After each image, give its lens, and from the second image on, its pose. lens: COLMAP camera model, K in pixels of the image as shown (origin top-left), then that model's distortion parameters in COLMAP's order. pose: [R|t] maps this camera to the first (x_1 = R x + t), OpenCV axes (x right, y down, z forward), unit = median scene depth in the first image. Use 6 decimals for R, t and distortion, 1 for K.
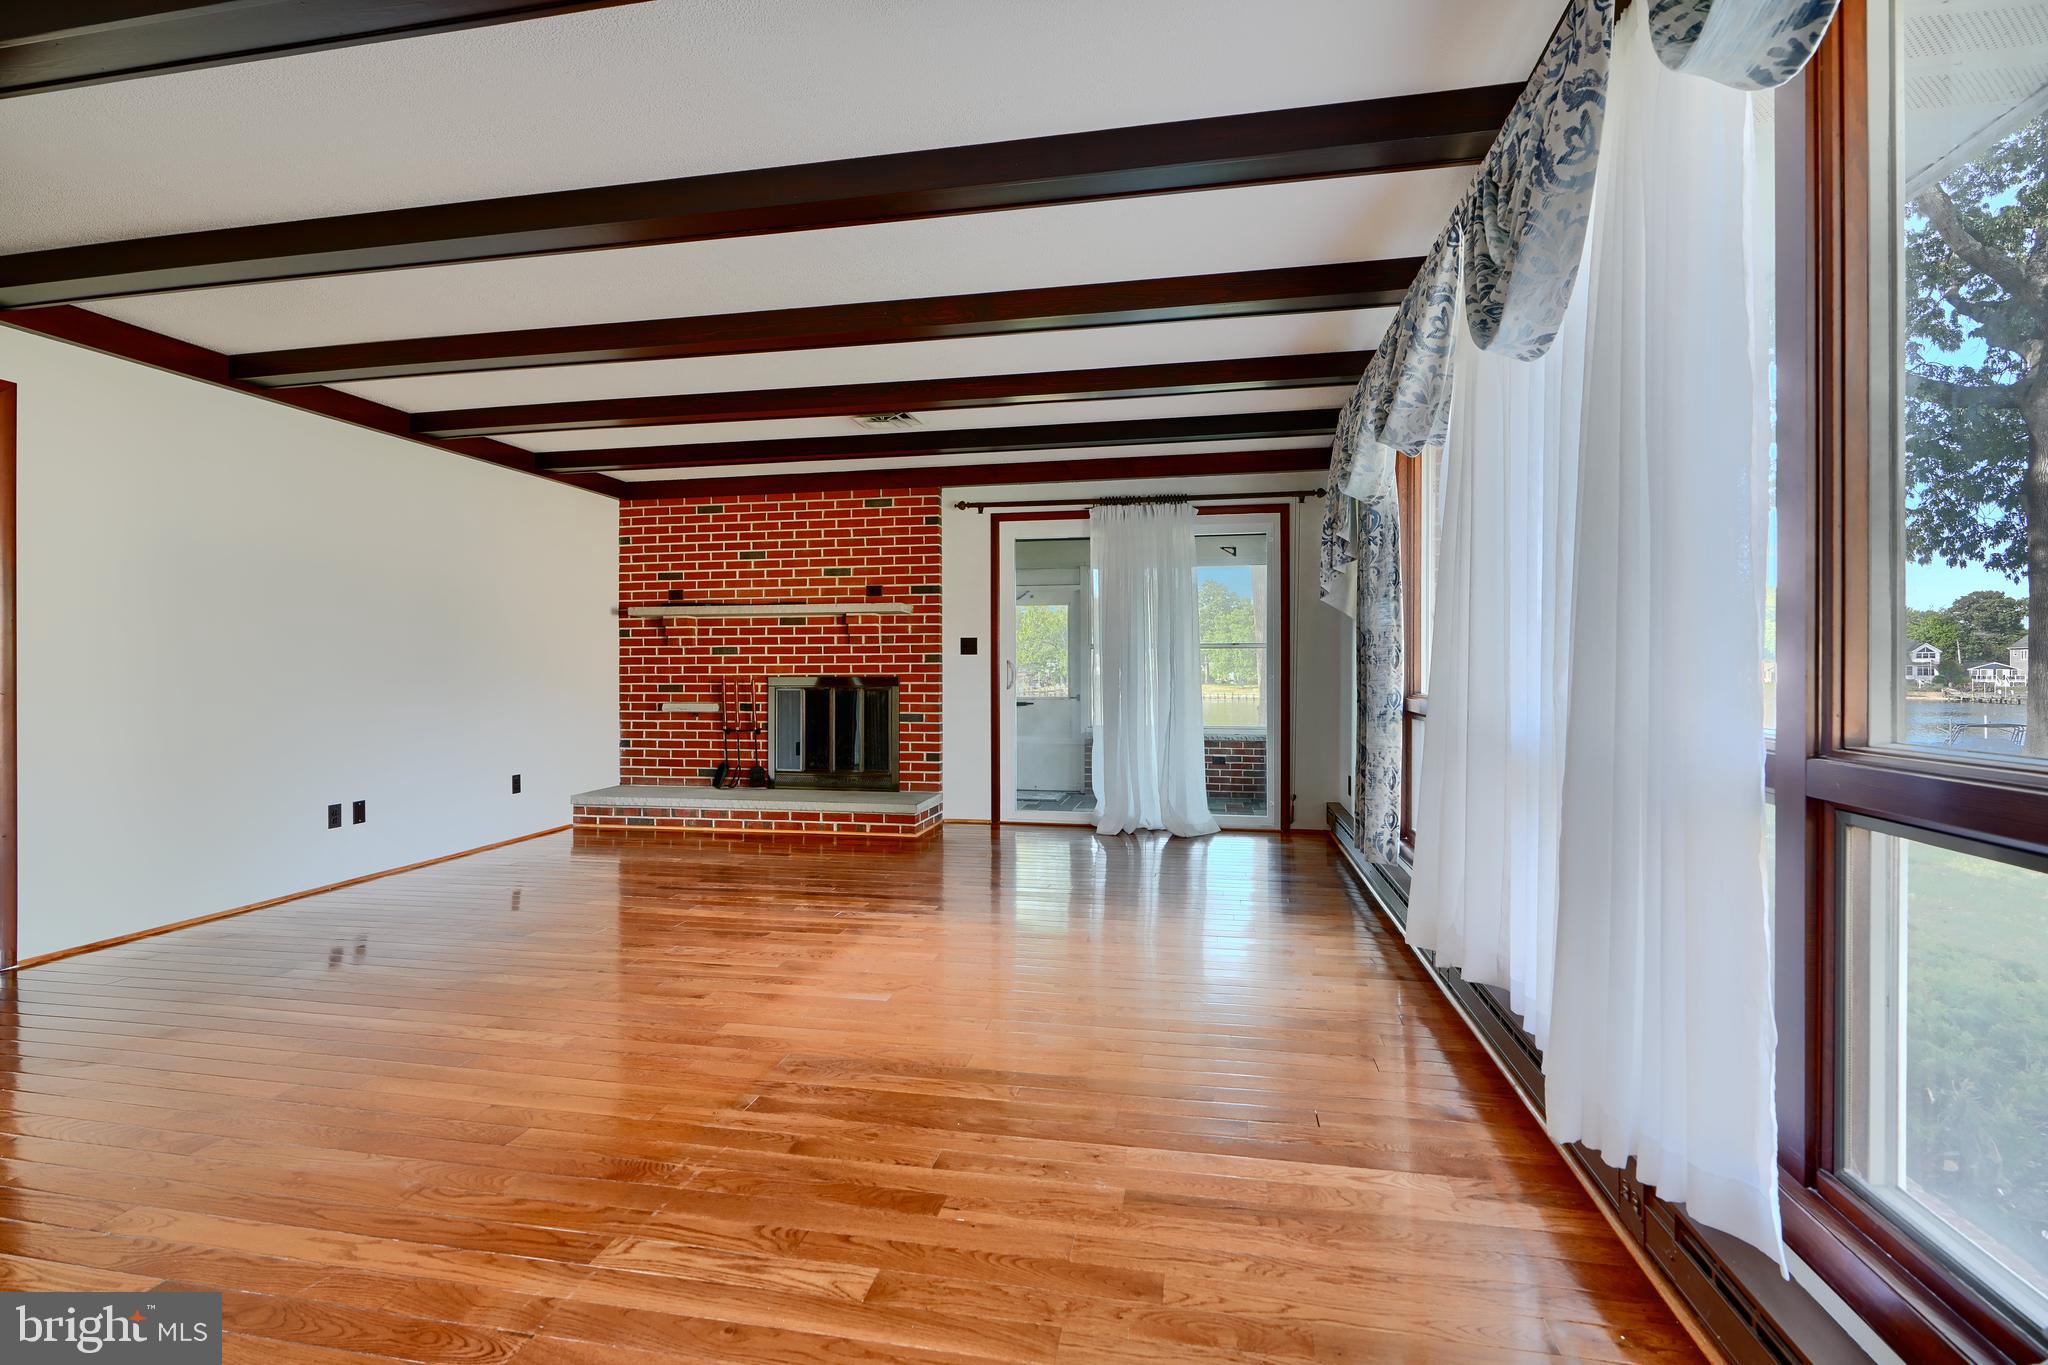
lens RADIAL K [[924.0, 0, 1037.9], [0, 924.0, 672.3], [0, 0, 1]] dist [0.001008, -0.000801]
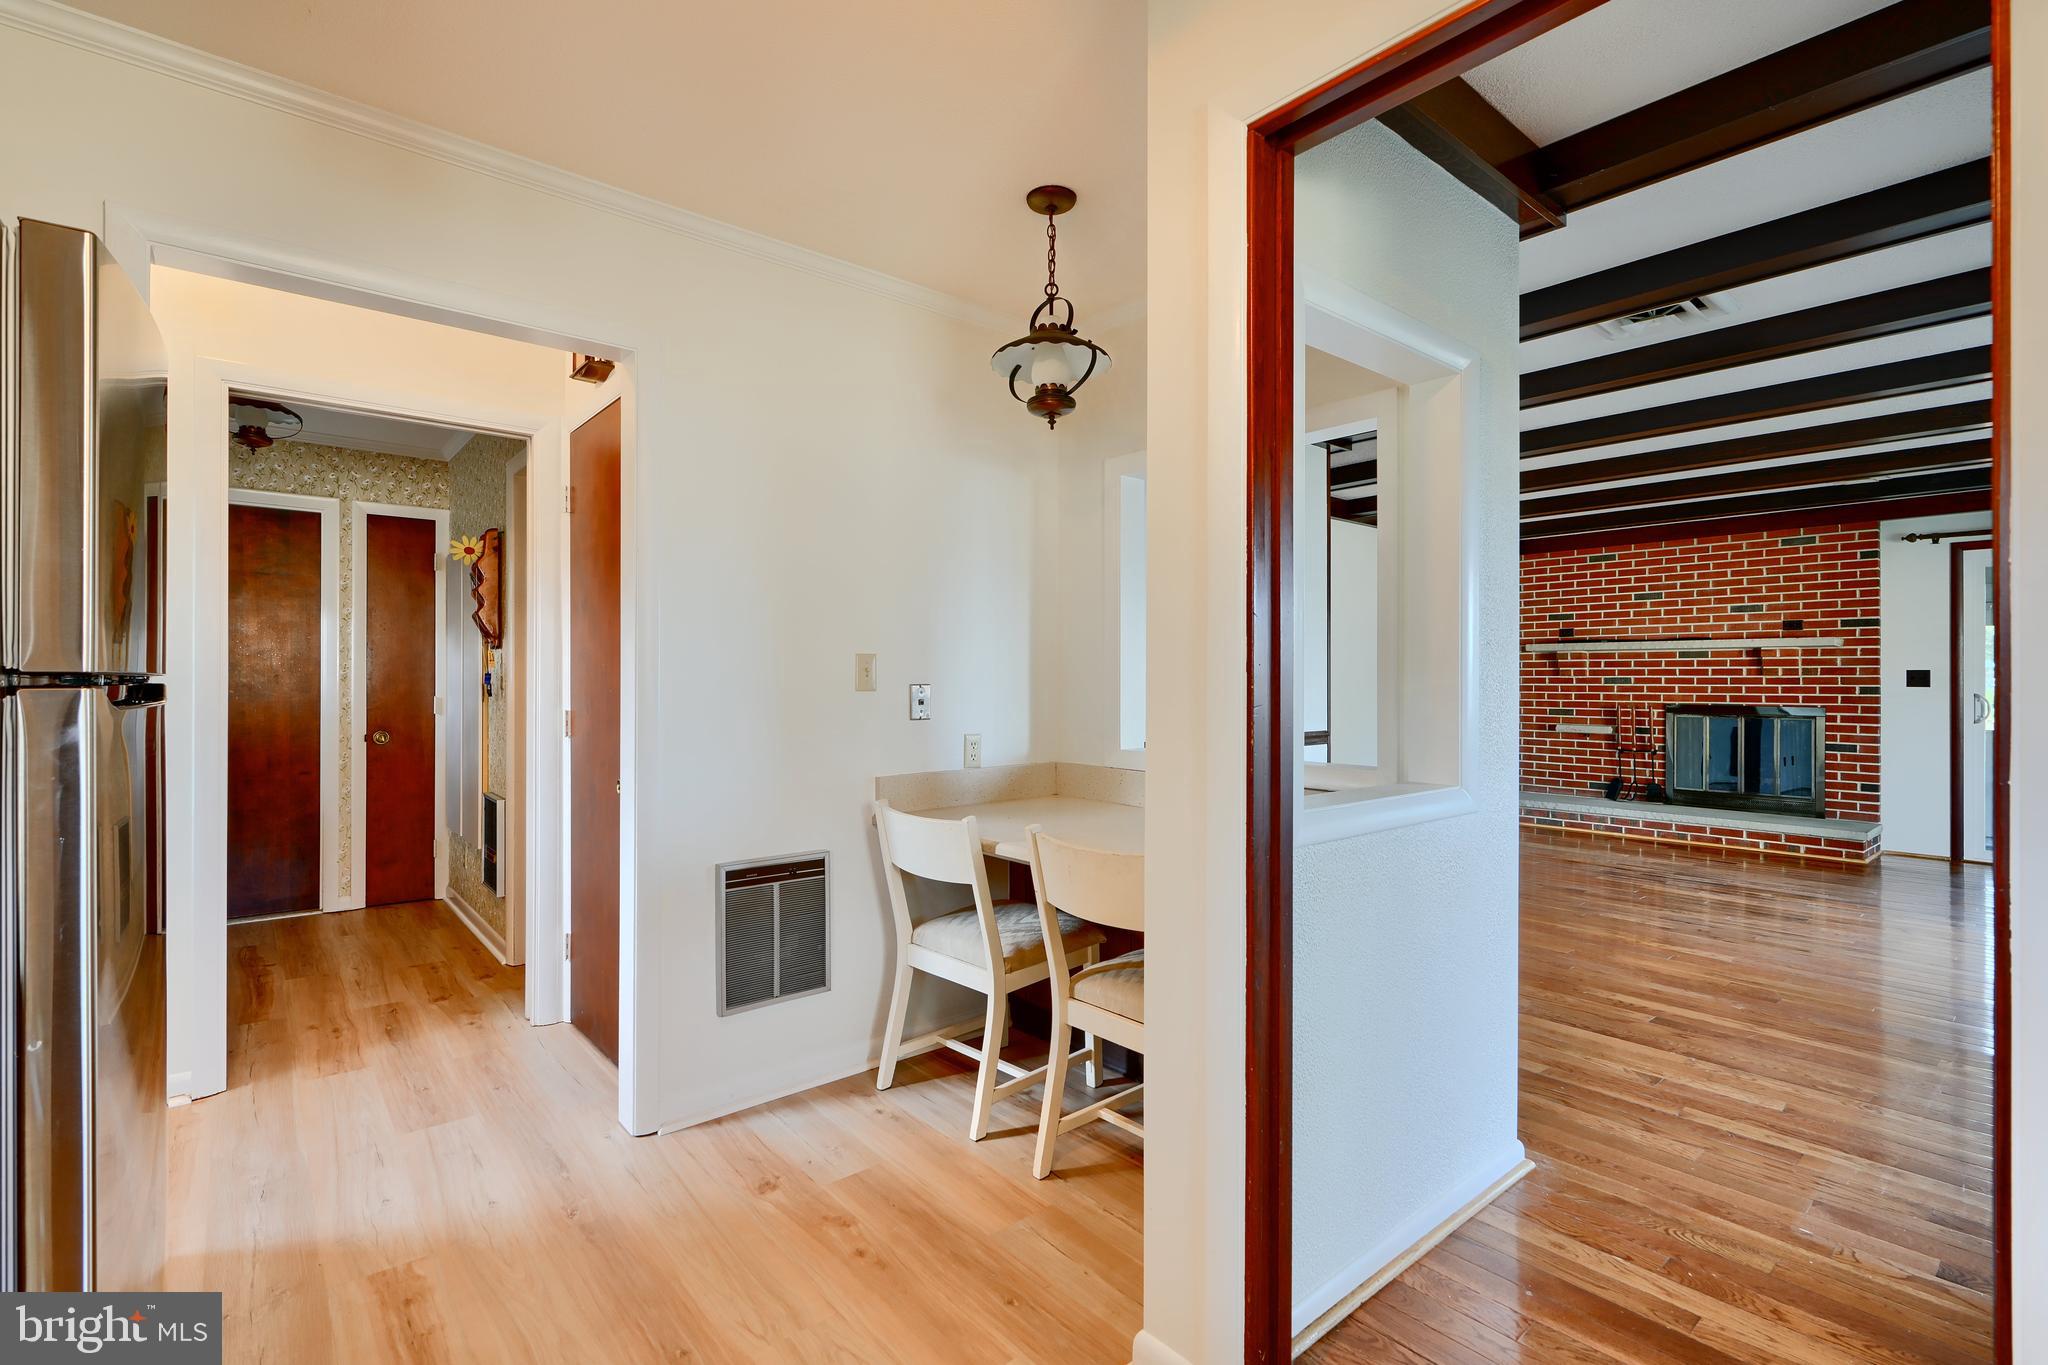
lens RADIAL K [[940.3, 0, 1018.5], [0, 940.3, 672.4], [0, 0, 1]] dist [-0.000152, -0.000437]
pose [[0.776261, 0.001035, -0.630410, -0.187387], [-0.007392, 0.999945, -0.007462, -0.020112], [0.630368, 0.010452, 0.776226, -0.388295]]
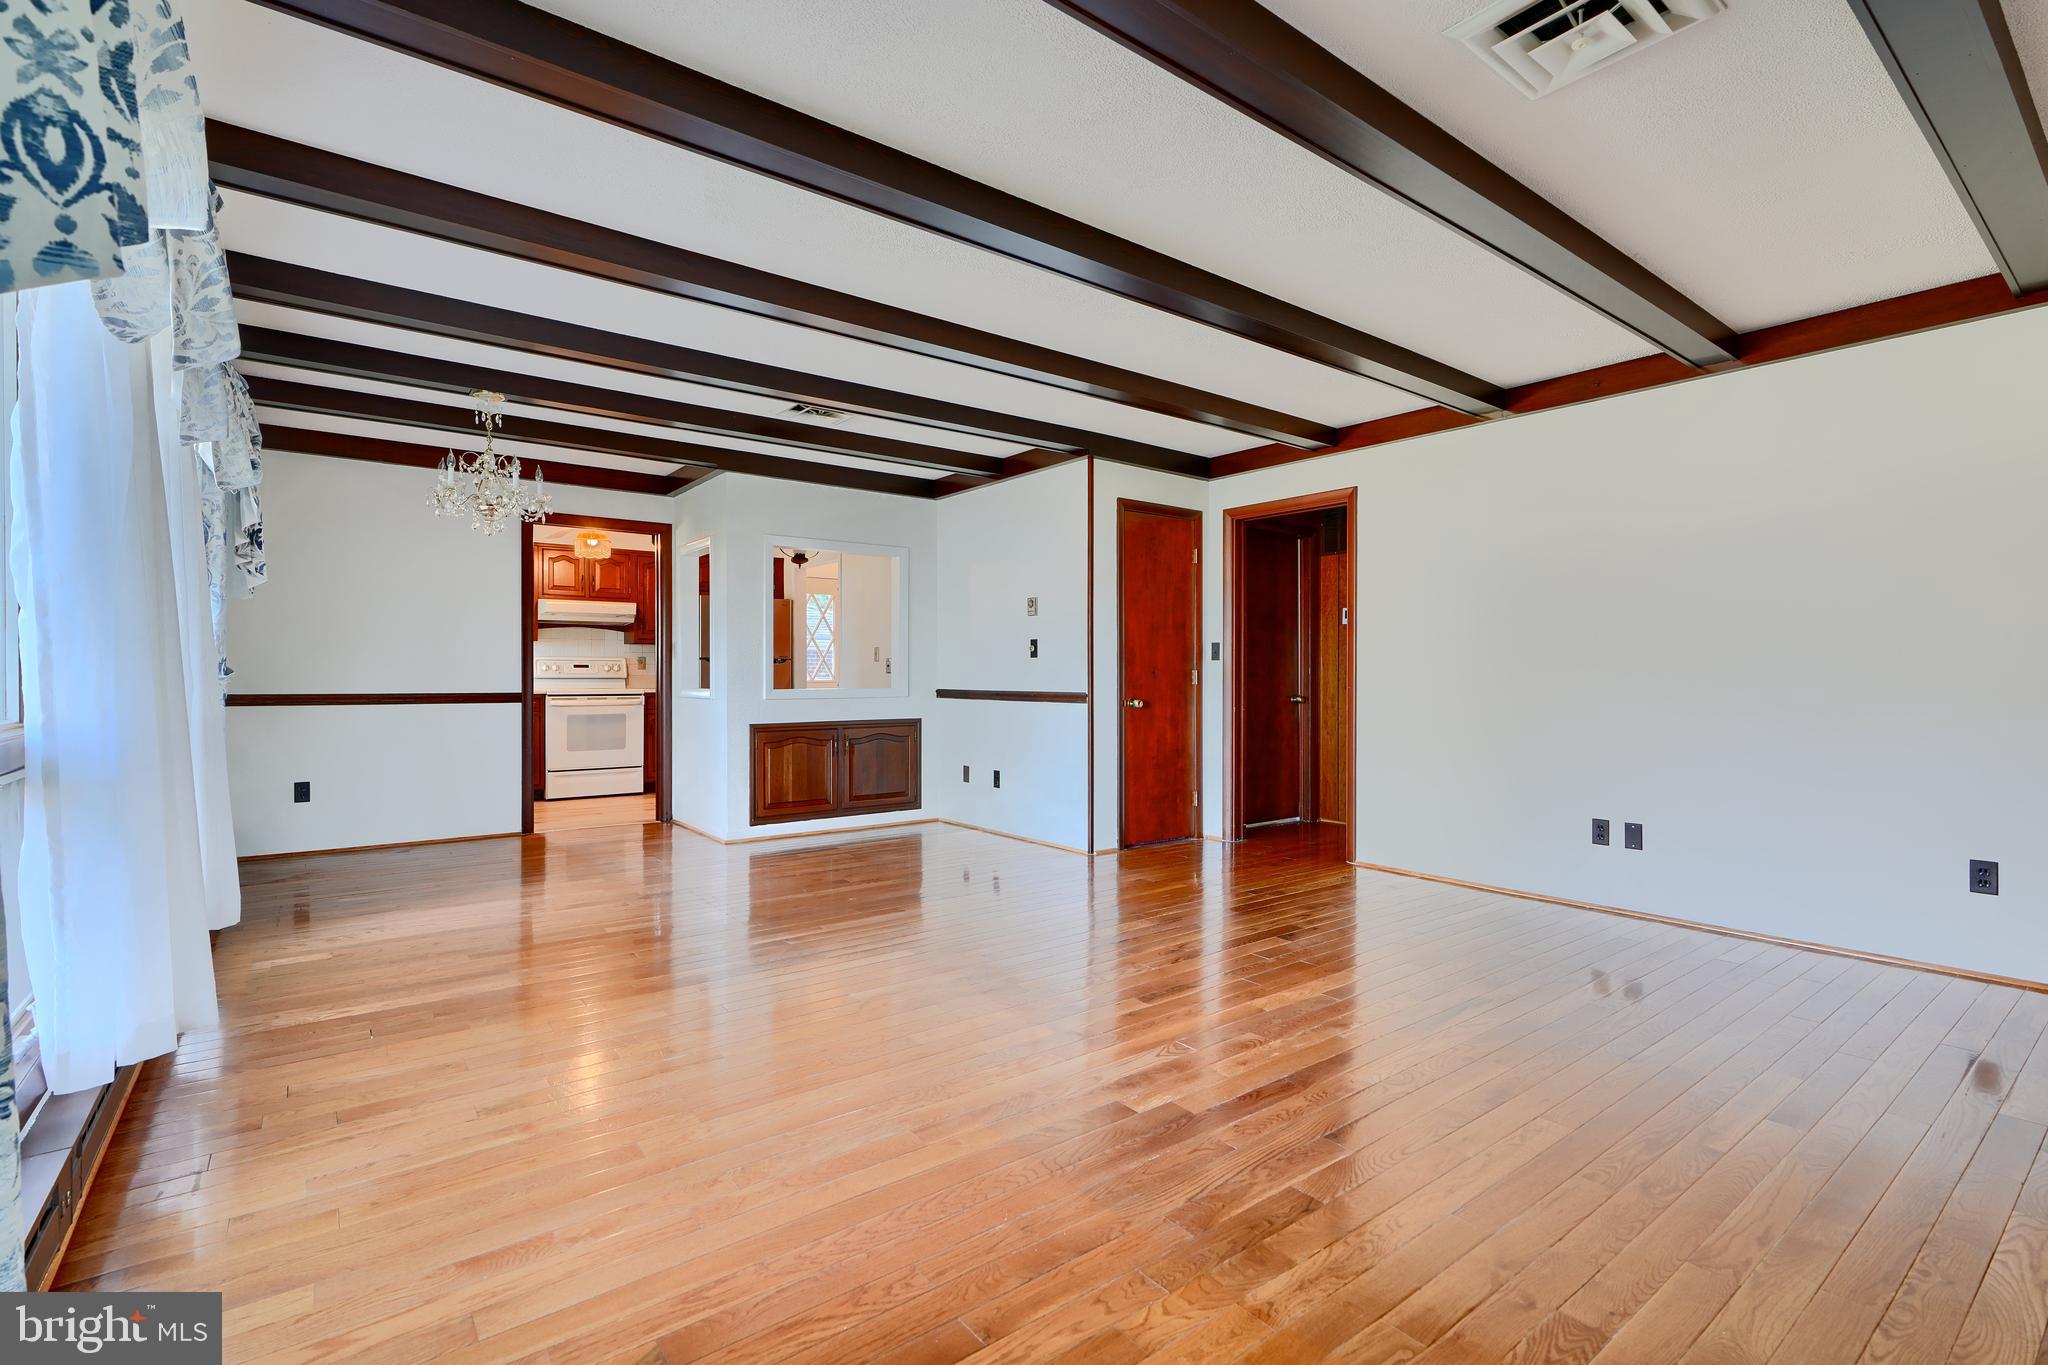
lens RADIAL K [[924.0, 0, 1037.9], [0, 924.0, 672.3], [0, 0, 1]] dist [0.001008, -0.000801]
pose [[-0.659072, 0.002947, -0.752074, 0.223789], [-0.000531, 0.999990, 0.004384, -0.005816], [0.752079, 0.003289, -0.659064, 0.867451]]
